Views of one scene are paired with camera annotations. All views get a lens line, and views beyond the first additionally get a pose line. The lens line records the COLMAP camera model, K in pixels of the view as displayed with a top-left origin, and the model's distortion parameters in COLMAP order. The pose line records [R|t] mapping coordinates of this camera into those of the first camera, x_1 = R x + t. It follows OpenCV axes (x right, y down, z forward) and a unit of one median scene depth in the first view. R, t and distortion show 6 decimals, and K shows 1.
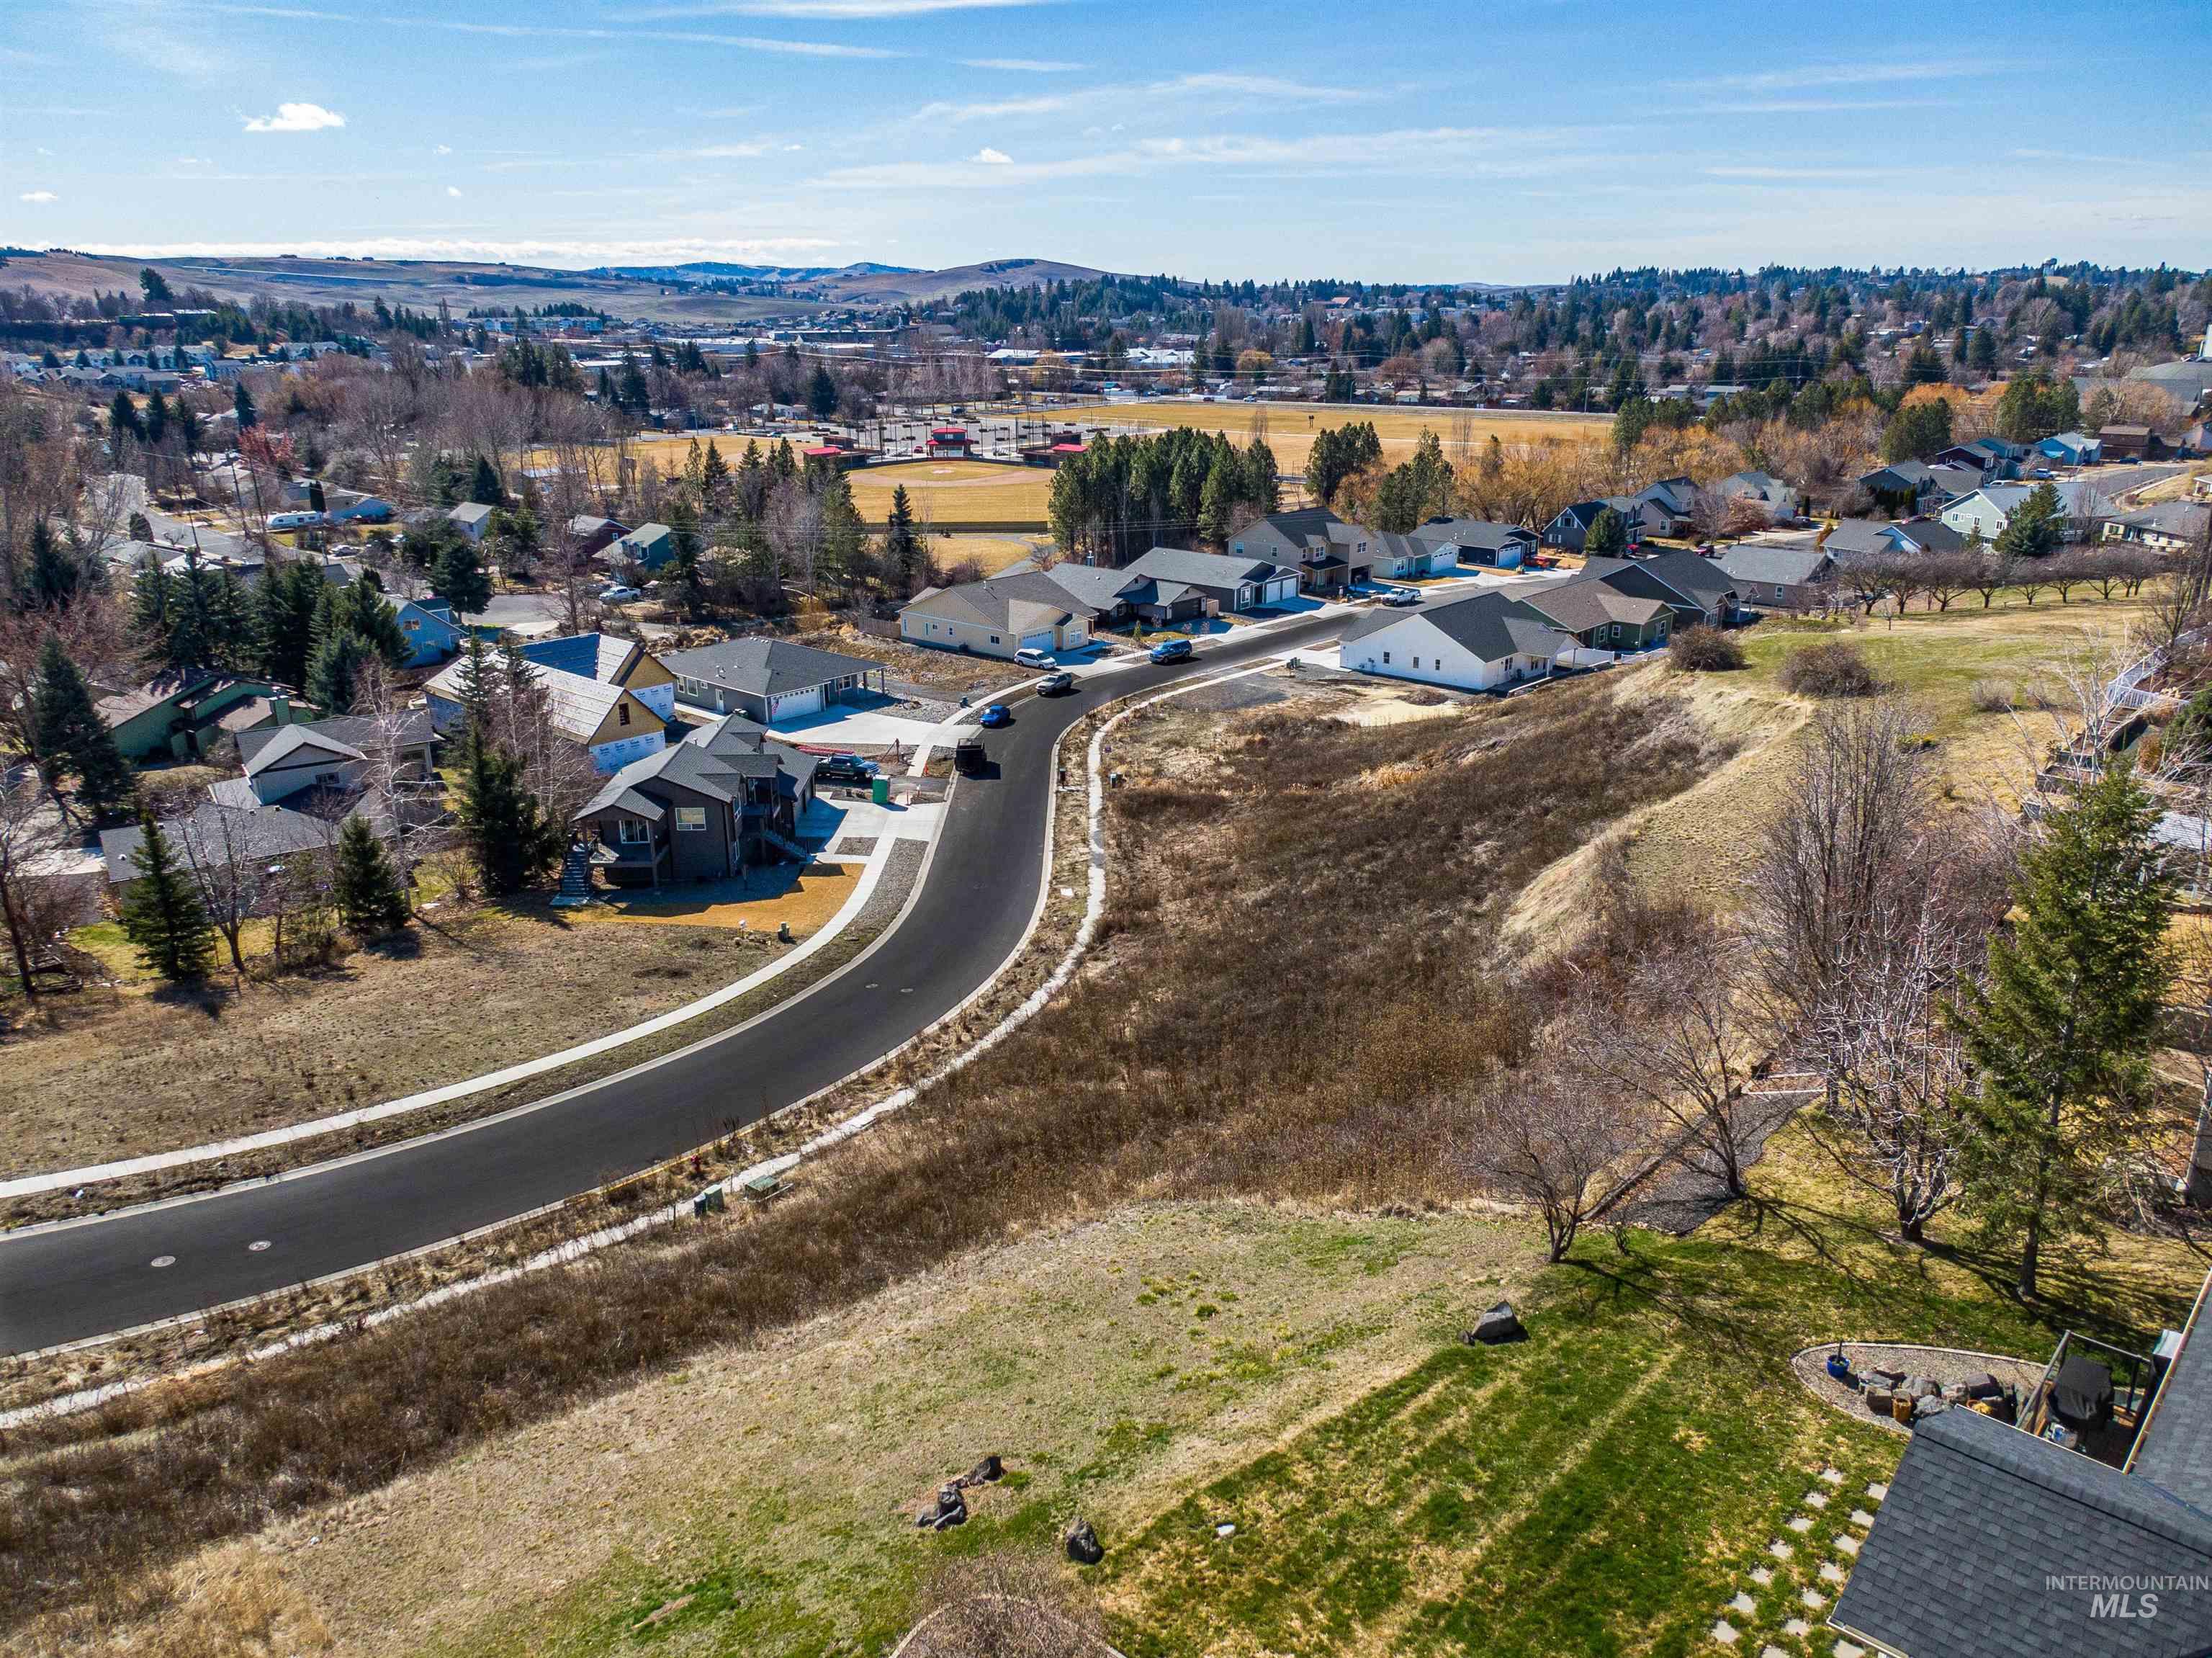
lens RADIAL K [[1605.4, 0, 1110.5], [0, 1605.4, 833.8], [0, 0, 1]] dist [0.047500, -0.072260]
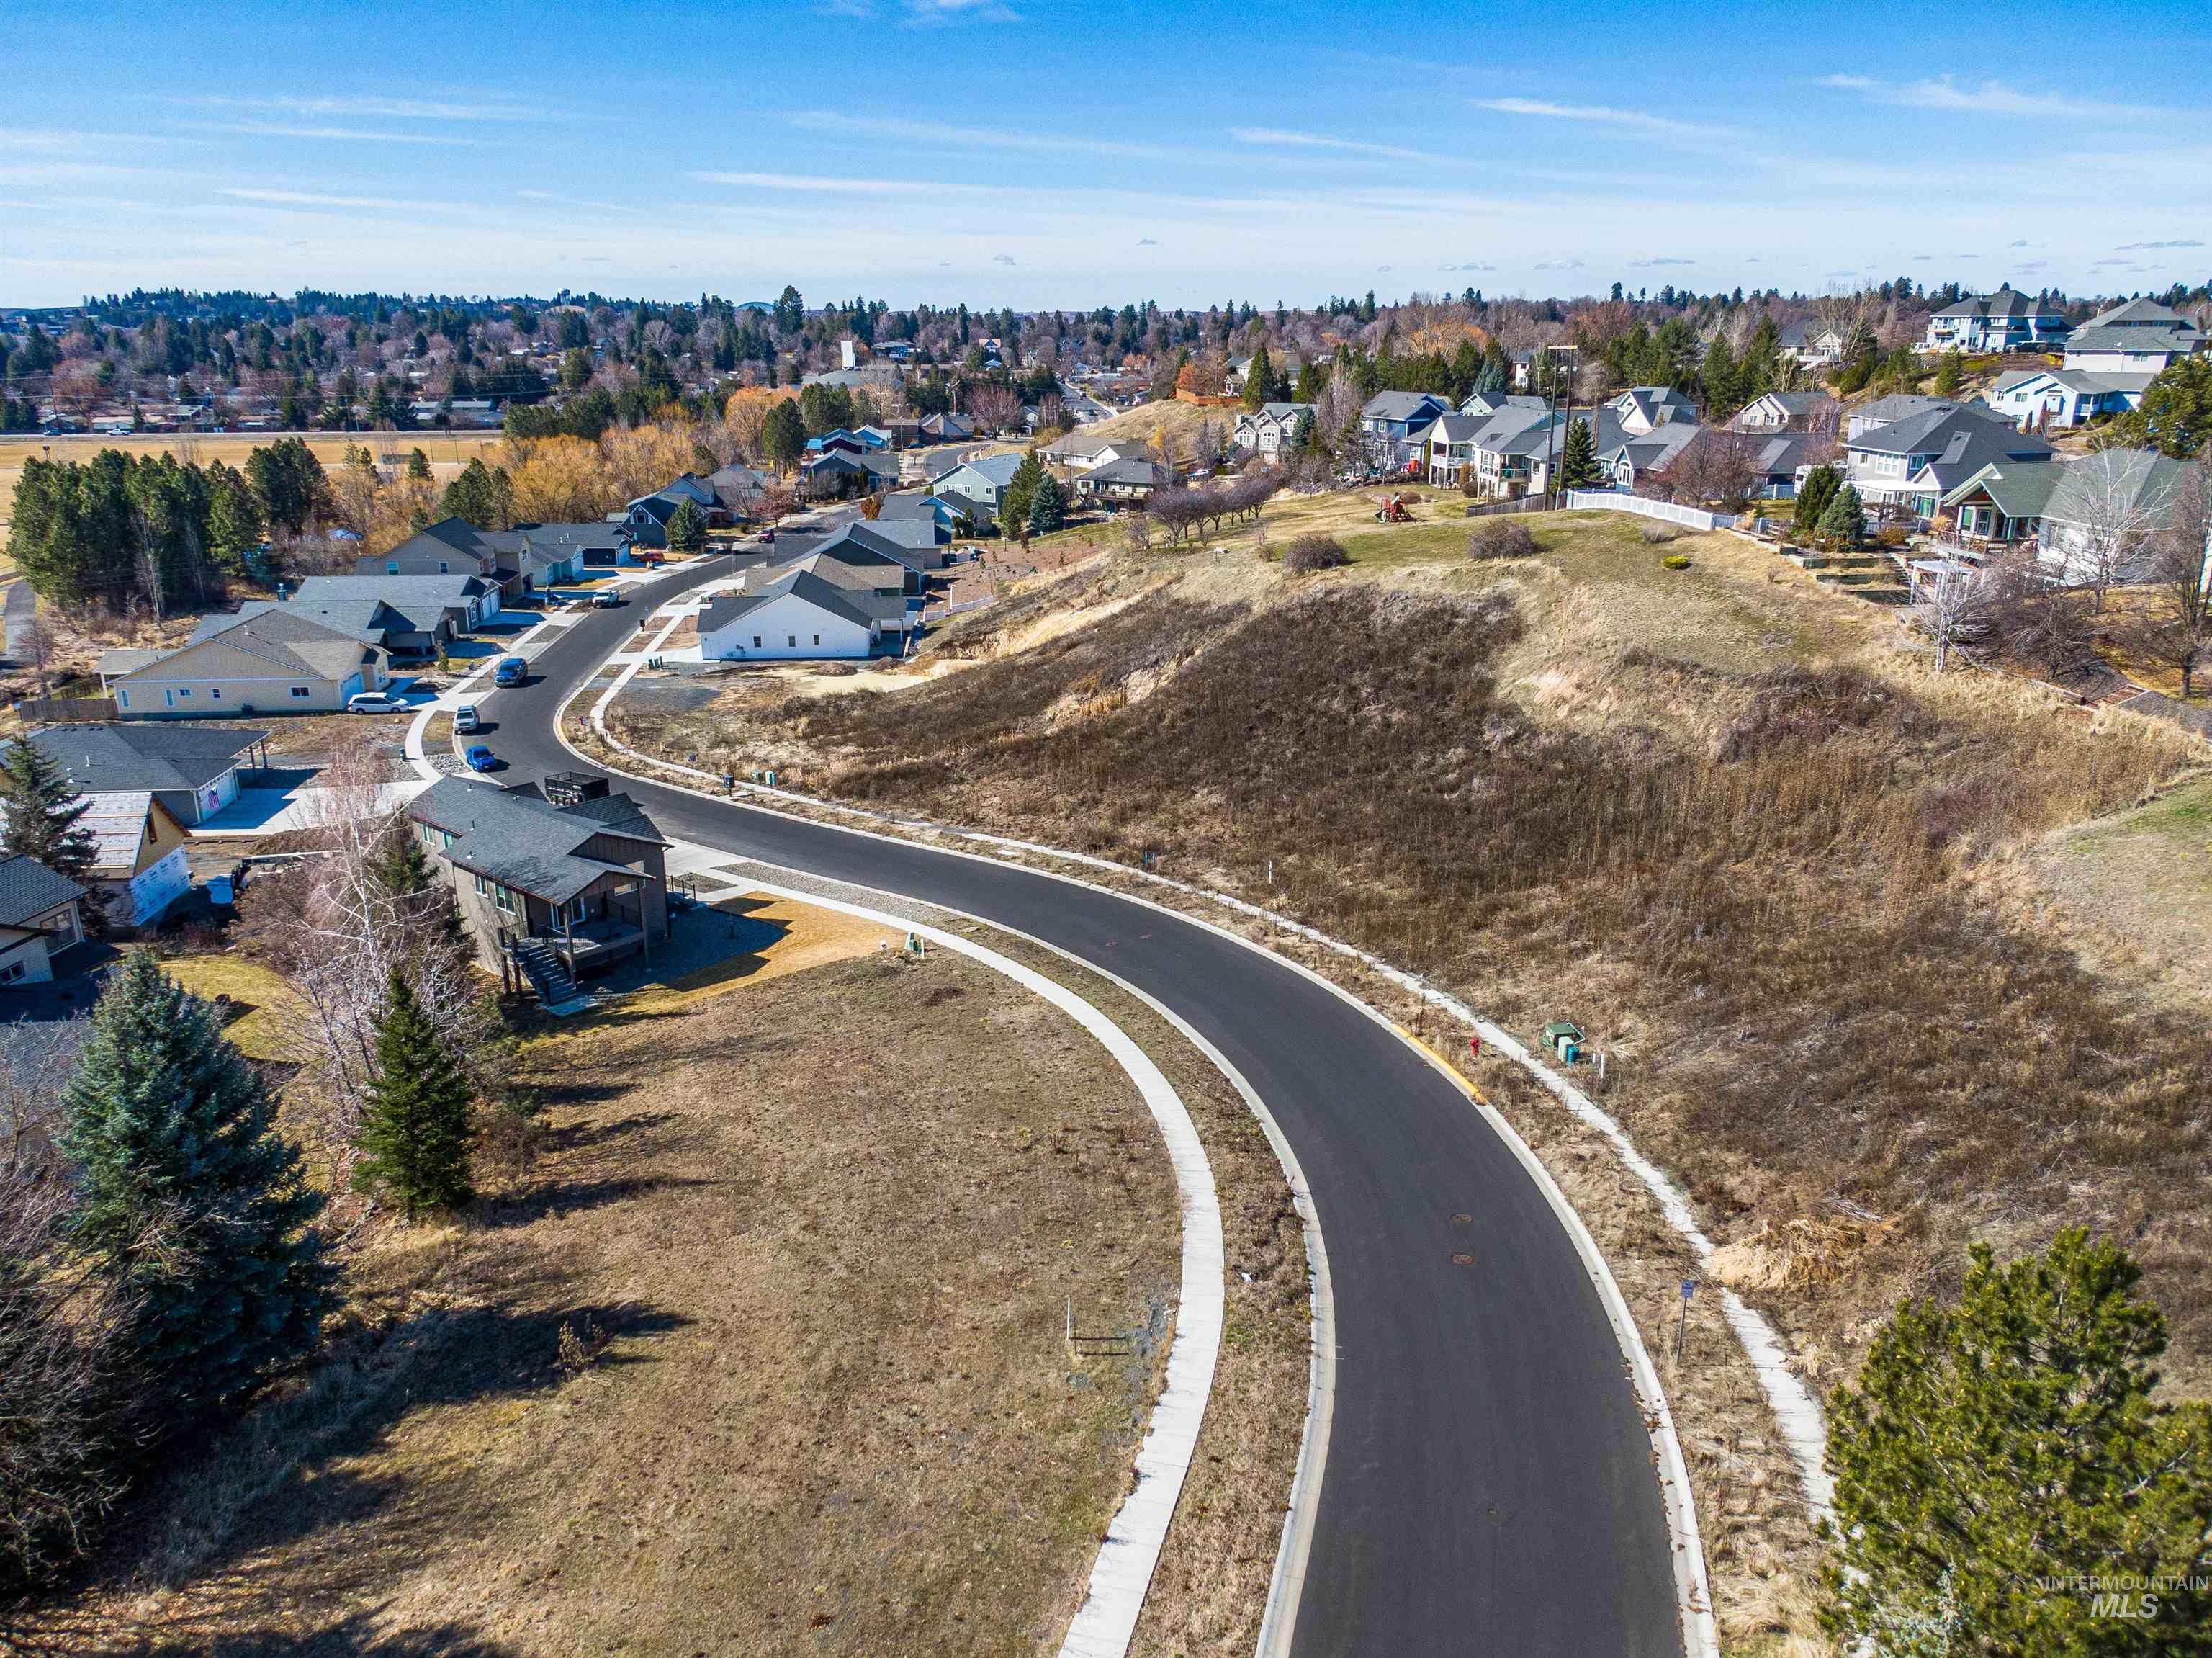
lens RADIAL K [[1605.4, 0, 1106.3], [0, 1605.4, 816.2], [0, 0, 1]] dist [0.047500, -0.072260]
pose [[0.673926, -0.211526, 0.707870, -0.346144], [0.229494, 0.970675, 0.071568, -0.021727], [-0.702251, 0.114220, 0.702708, 0.129197]]
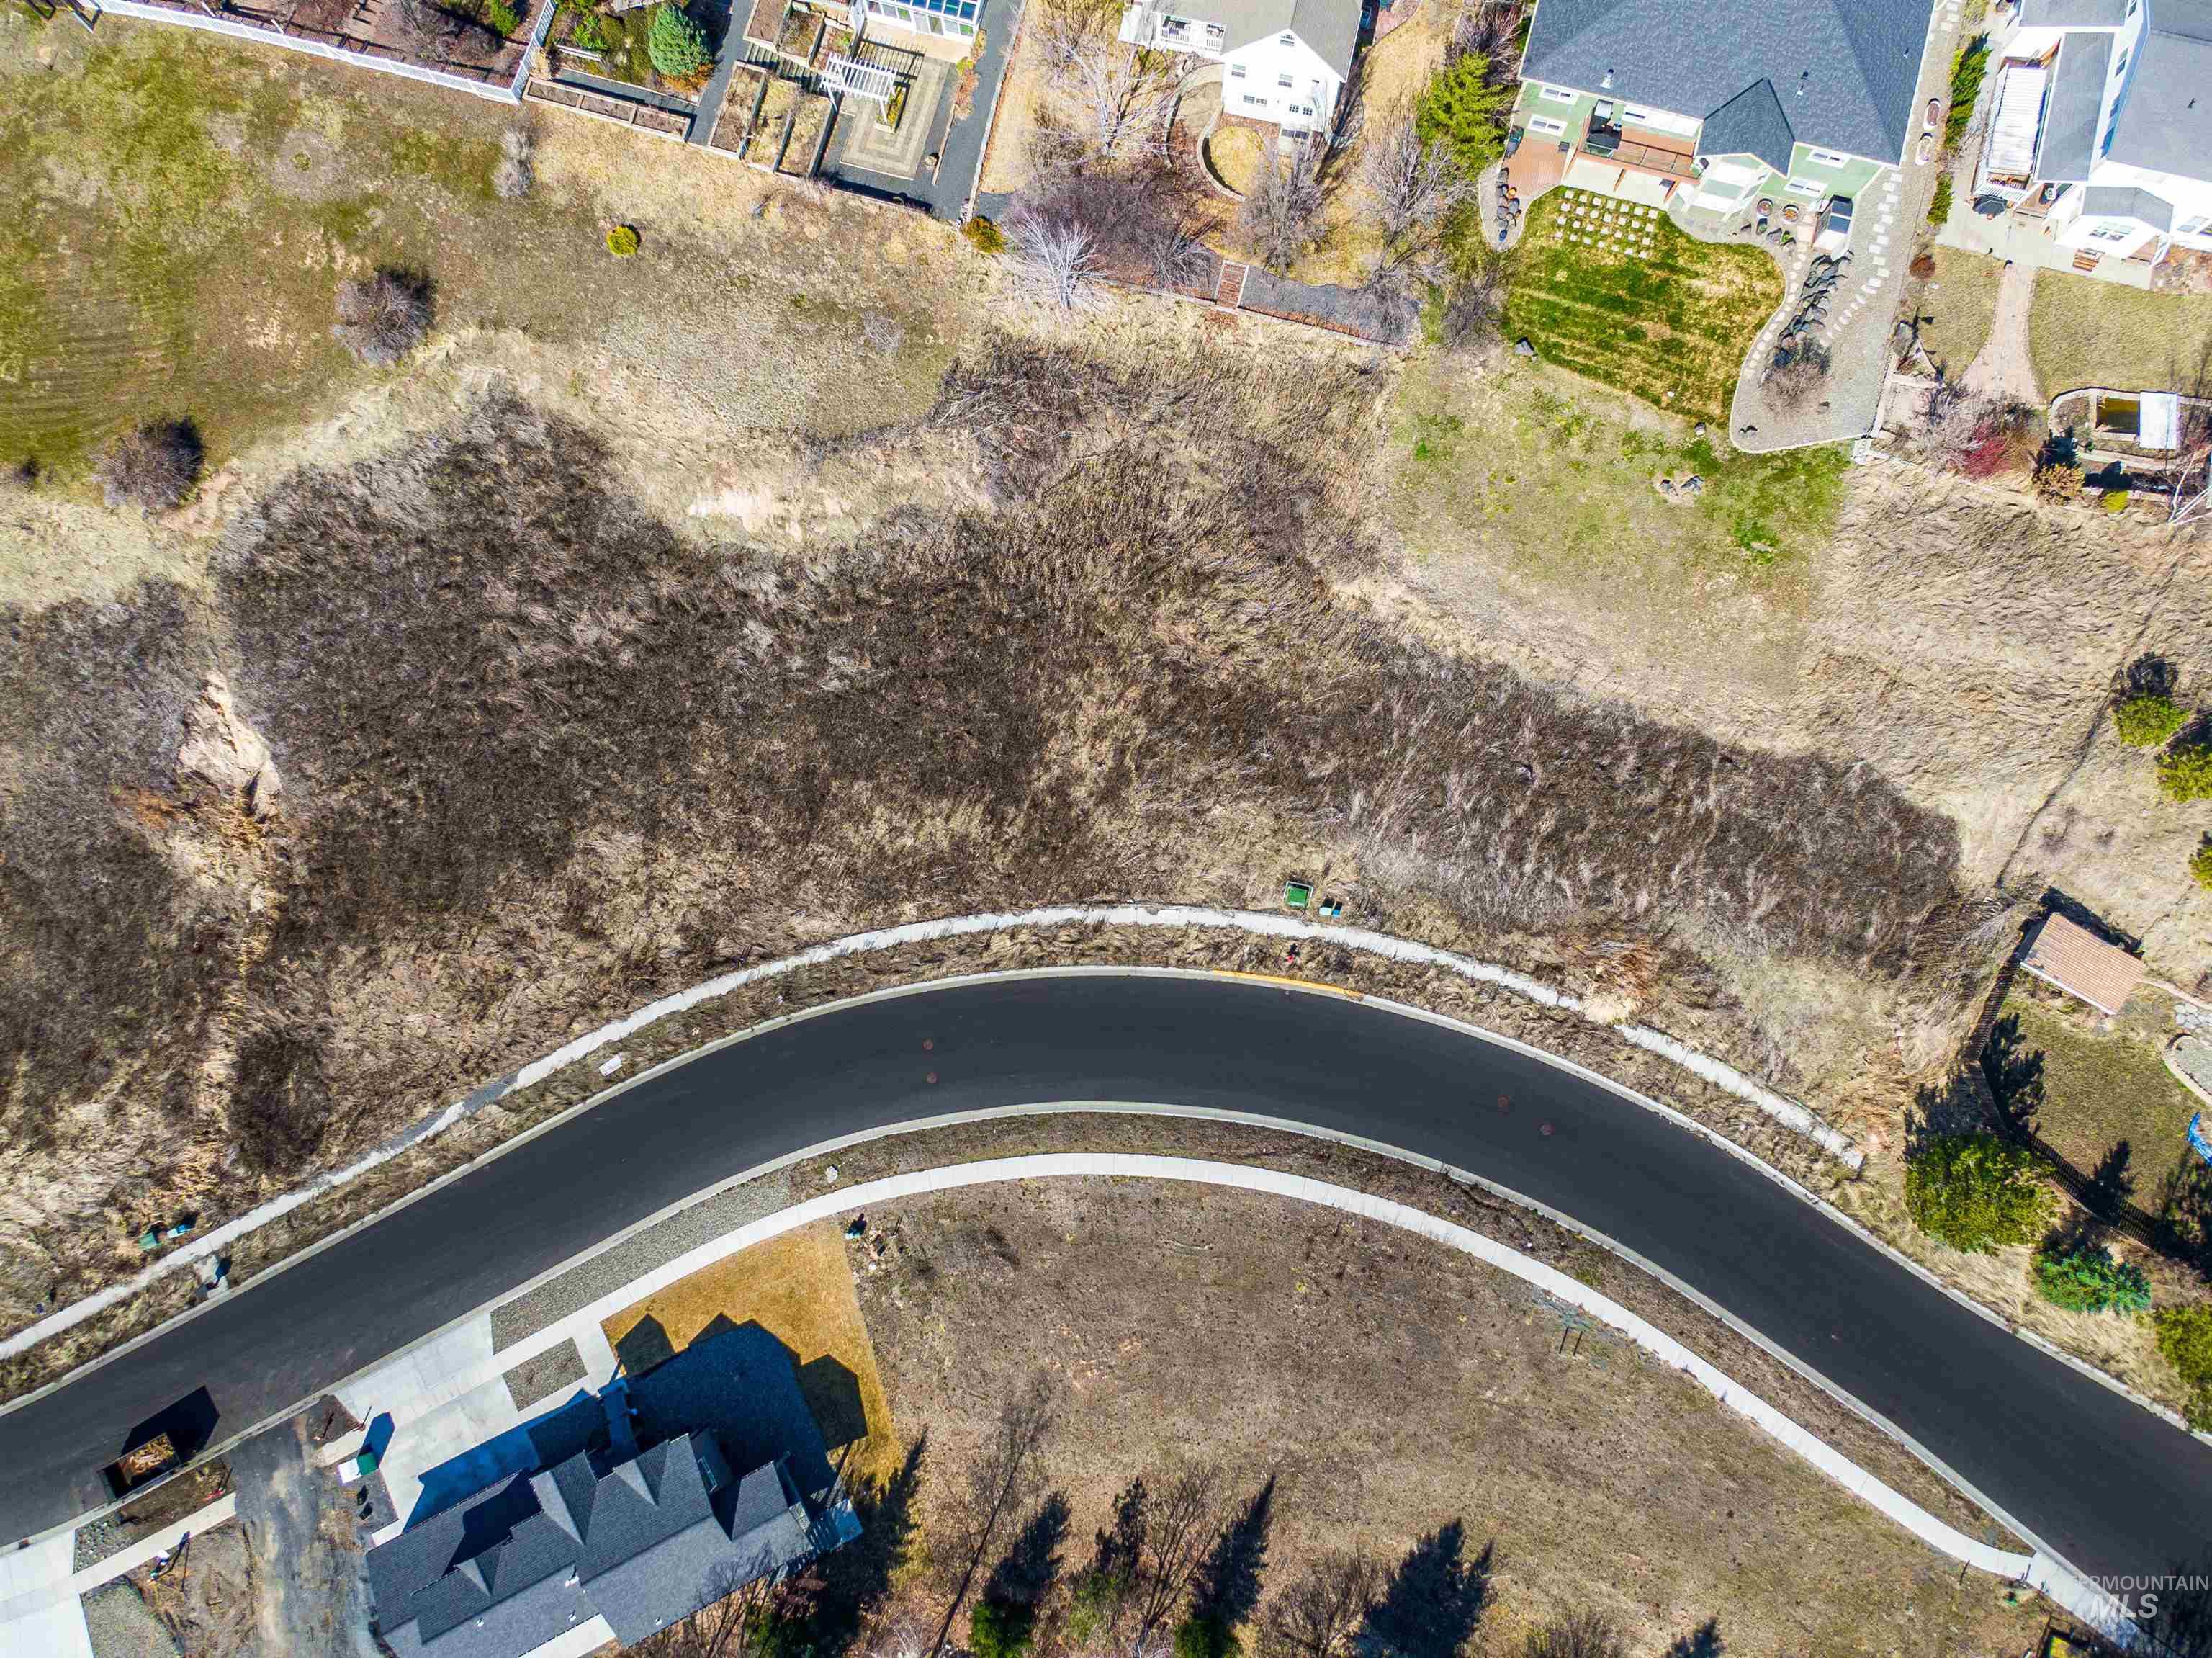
lens RADIAL K [[1605.4, 0, 1098.0], [0, 1605.4, 823.2], [0, 0, 1]] dist [0.047500, -0.072260]
pose [[-0.449521, -0.881822, 0.142551, -0.086686], [0.306012, -0.002094, 0.952025, -0.411512], [-0.839219, 0.471577, 0.270789, 0.207736]]
